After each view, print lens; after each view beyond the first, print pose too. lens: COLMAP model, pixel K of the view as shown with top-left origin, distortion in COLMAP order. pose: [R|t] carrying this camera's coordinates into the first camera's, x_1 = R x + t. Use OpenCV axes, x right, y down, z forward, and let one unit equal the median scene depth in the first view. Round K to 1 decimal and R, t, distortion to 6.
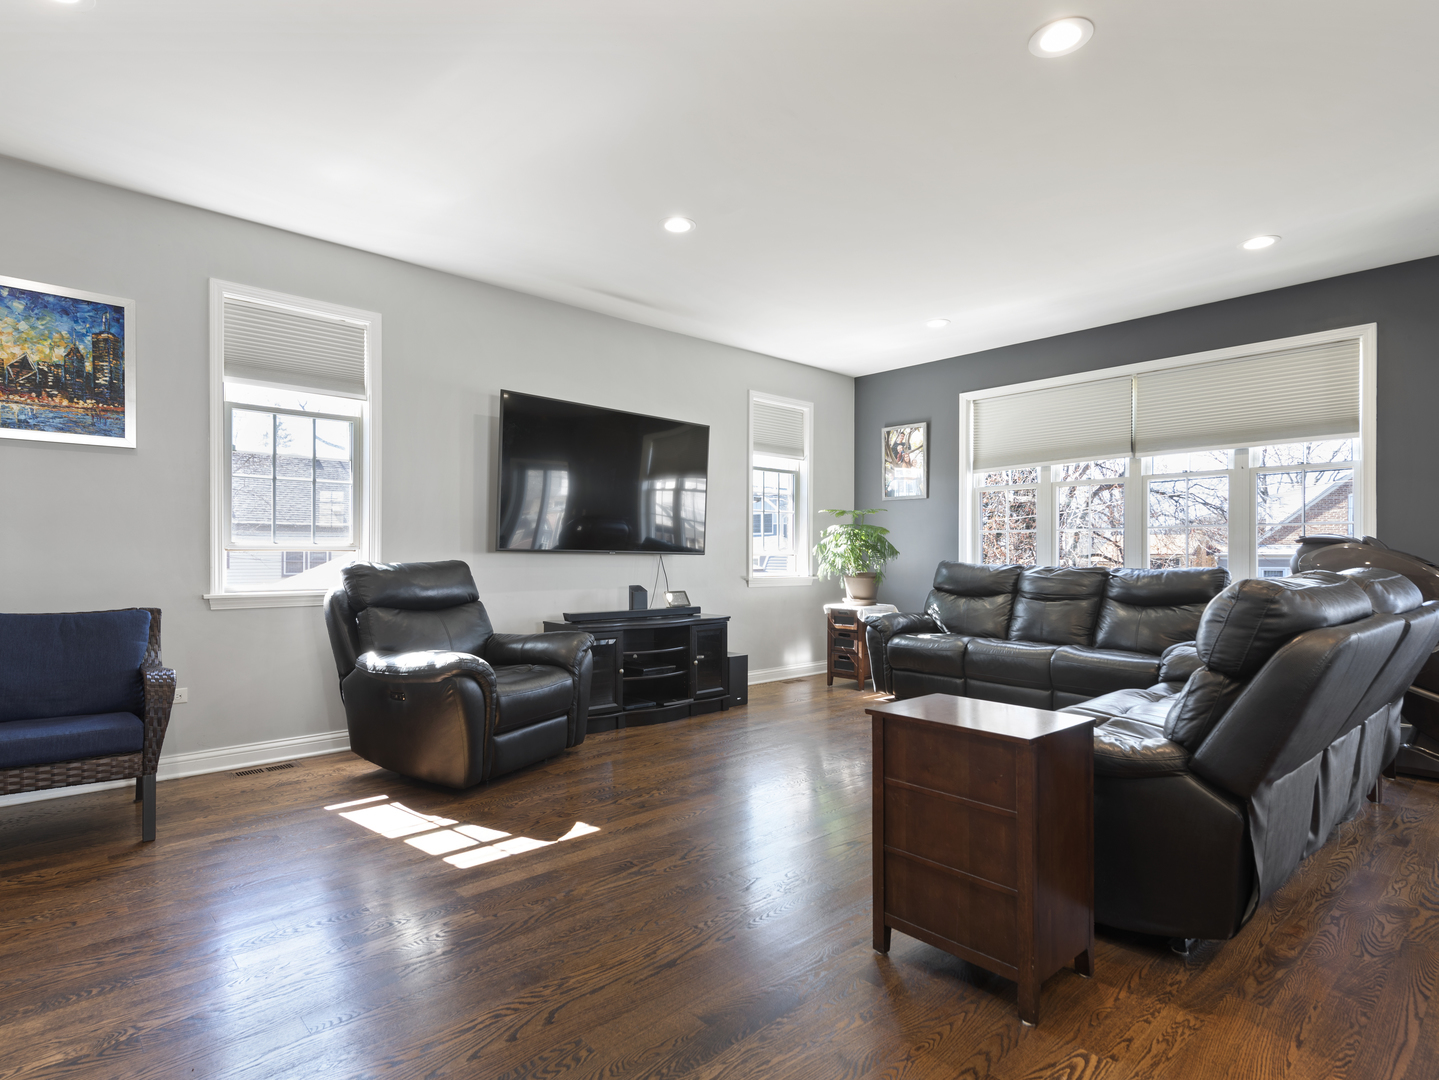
lens RADIAL K [[762.6, 0, 709.5], [0, 762.6, 553.6], [0, 0, 1]] dist [0.003102, 0.000342]
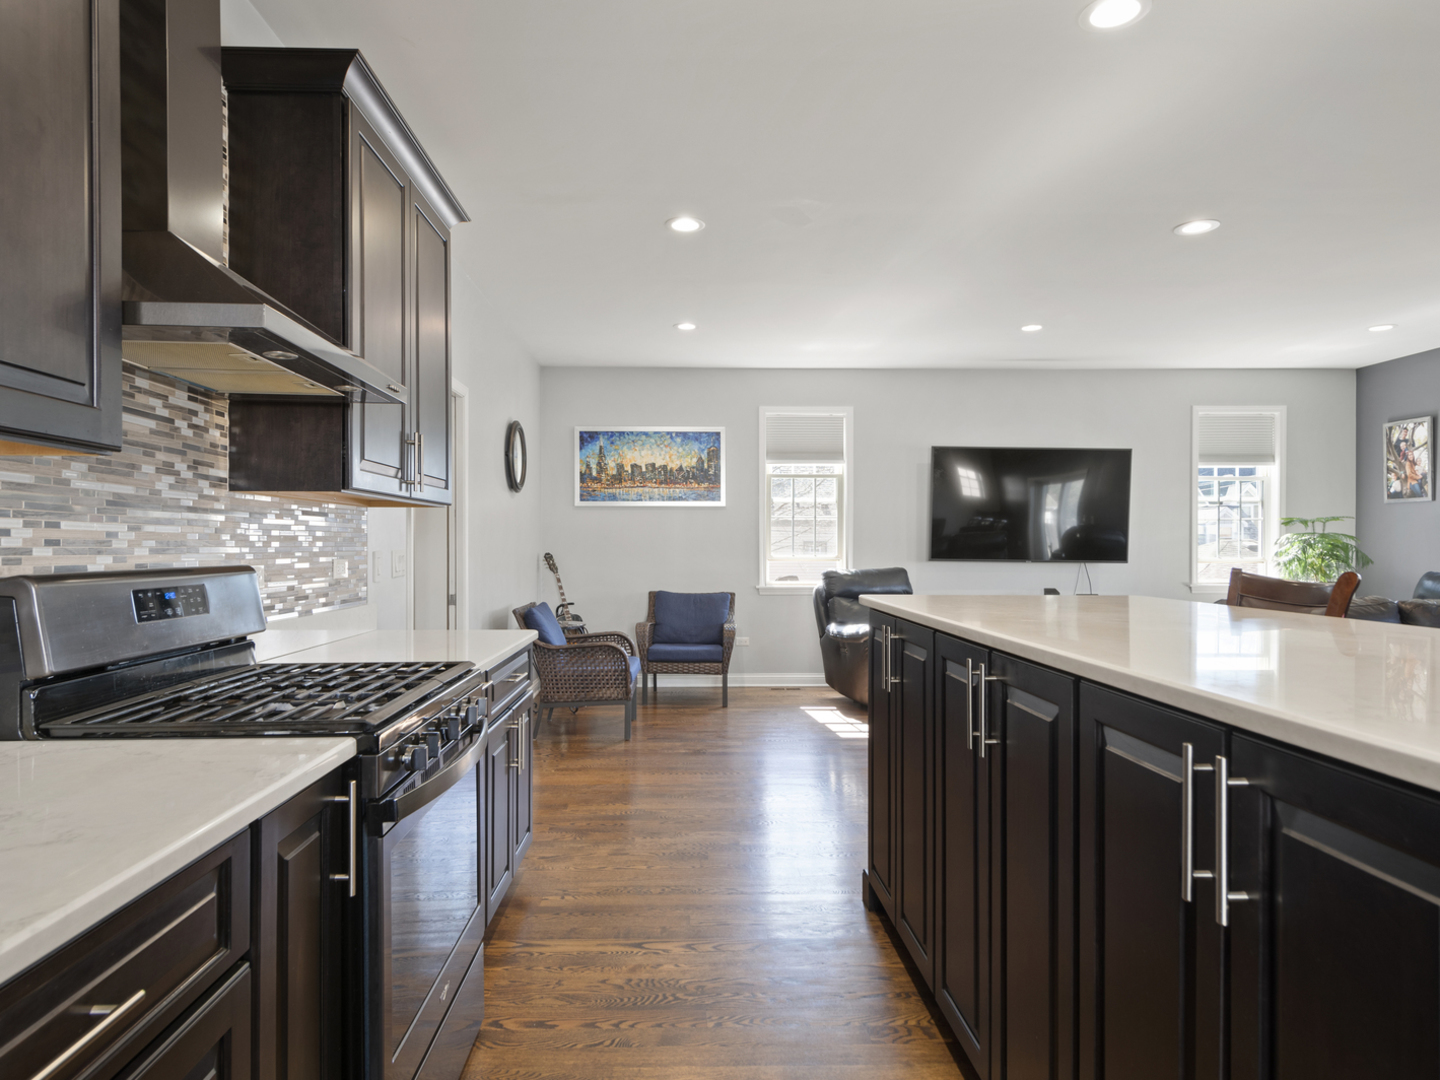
lens RADIAL K [[857.2, 0, 702.7], [0, 857.2, 545.6], [0, 0, 1]] dist [0.006079, -0.001021]
pose [[0.749052, 0.000804, -0.662511, 0.541965], [0.002224, 0.999991, 0.003729, -0.045640], [0.662508, -0.004267, 0.749043, -0.551493]]
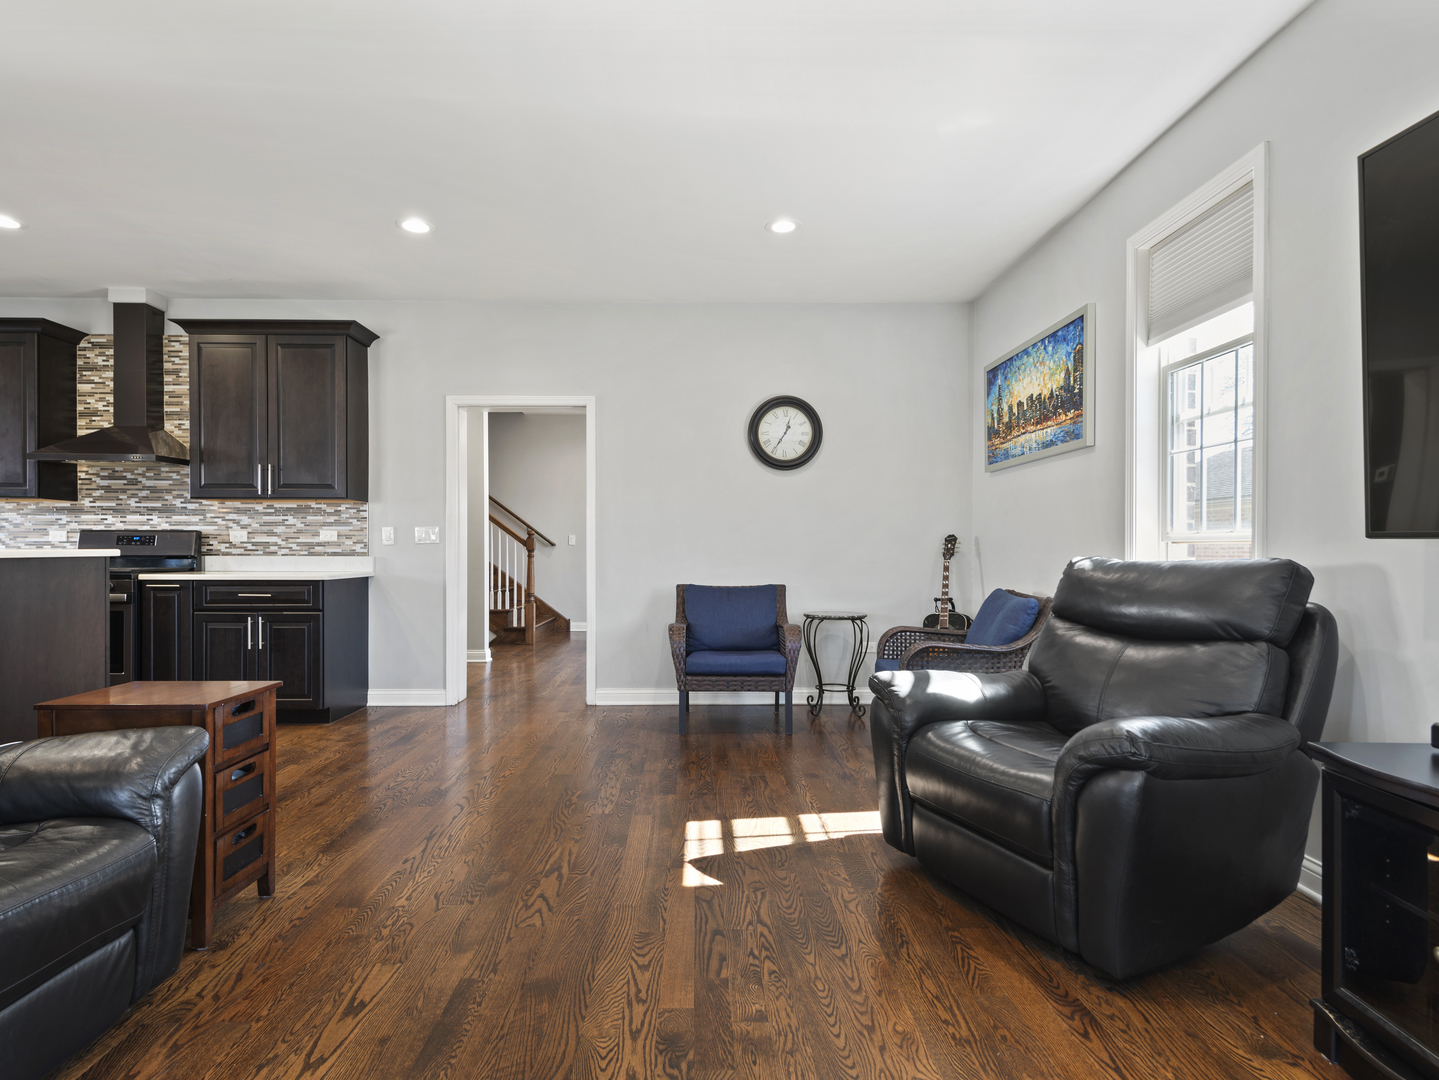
lens RADIAL K [[762.6, 0, 709.5], [0, 762.6, 553.6], [0, 0, 1]] dist [0.003102, 0.000342]
pose [[-0.665413, 0.003529, -0.746467, 0.336500], [0.000815, 0.999992, 0.004001, 0.004113], [0.746475, 0.002053, -0.665411, 1.194388]]
